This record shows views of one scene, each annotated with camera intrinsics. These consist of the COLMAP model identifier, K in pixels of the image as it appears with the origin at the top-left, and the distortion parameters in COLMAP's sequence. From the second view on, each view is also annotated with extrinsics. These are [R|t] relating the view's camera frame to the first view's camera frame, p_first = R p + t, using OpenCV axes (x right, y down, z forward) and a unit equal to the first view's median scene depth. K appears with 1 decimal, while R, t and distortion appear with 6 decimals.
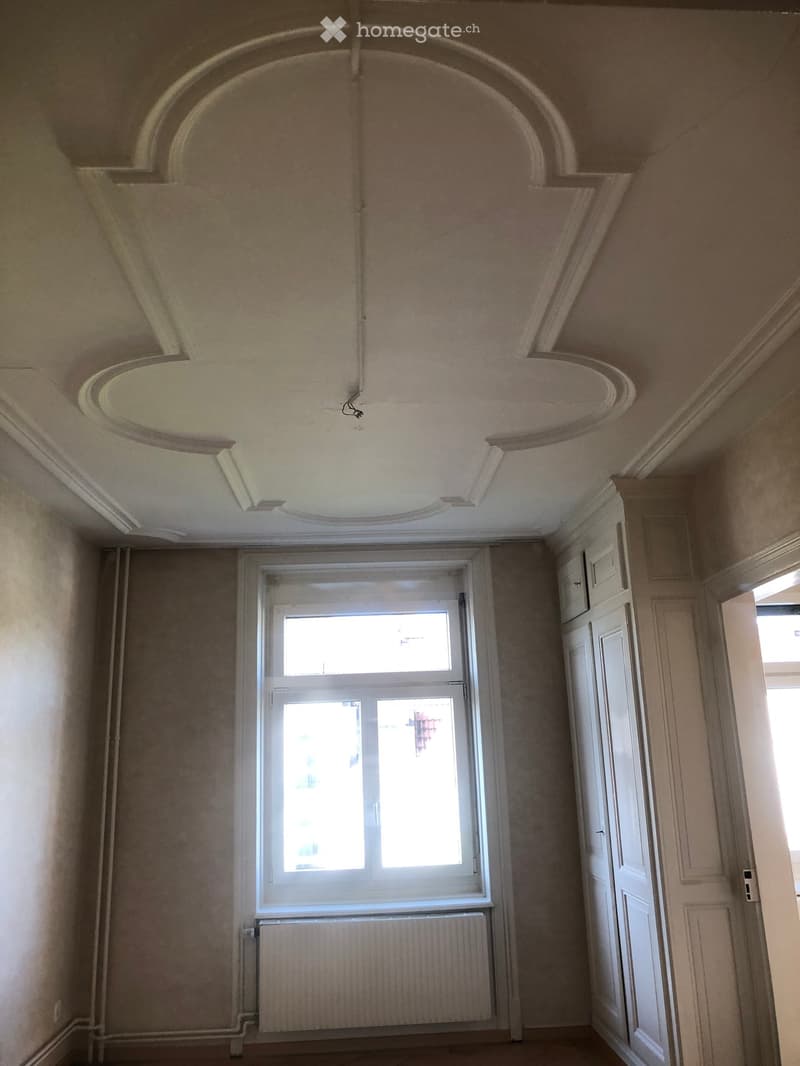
lens RADIAL K [[874.8, 0, 396.4], [0, 874.8, 515.5], [0, 0, 1]] dist [0.019452, -0.038639]
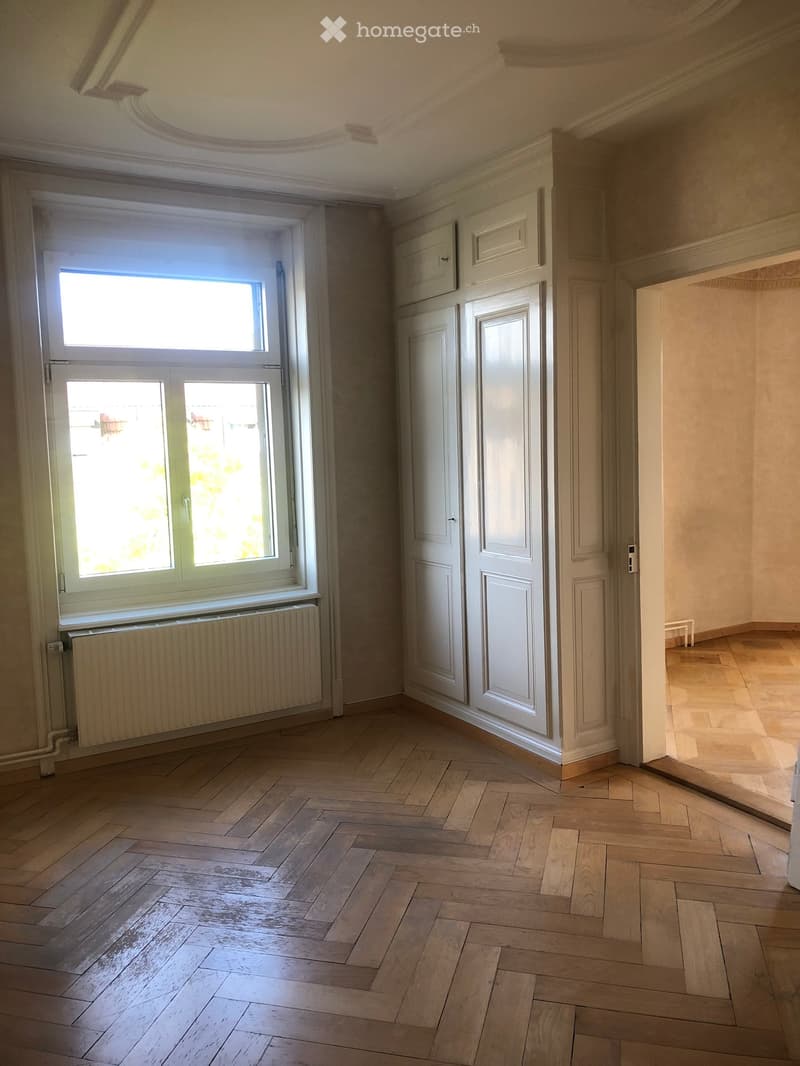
lens RADIAL K [[874.8, 0, 407.5], [0, 874.8, 528.6], [0, 0, 1]] dist [0.019452, -0.038639]
pose [[0.884347, -0.037408, 0.465329, -0.257981], [-0.121366, 0.944086, 0.306549, 0.068327], [-0.450778, -0.327570, 0.830360, 0.183752]]
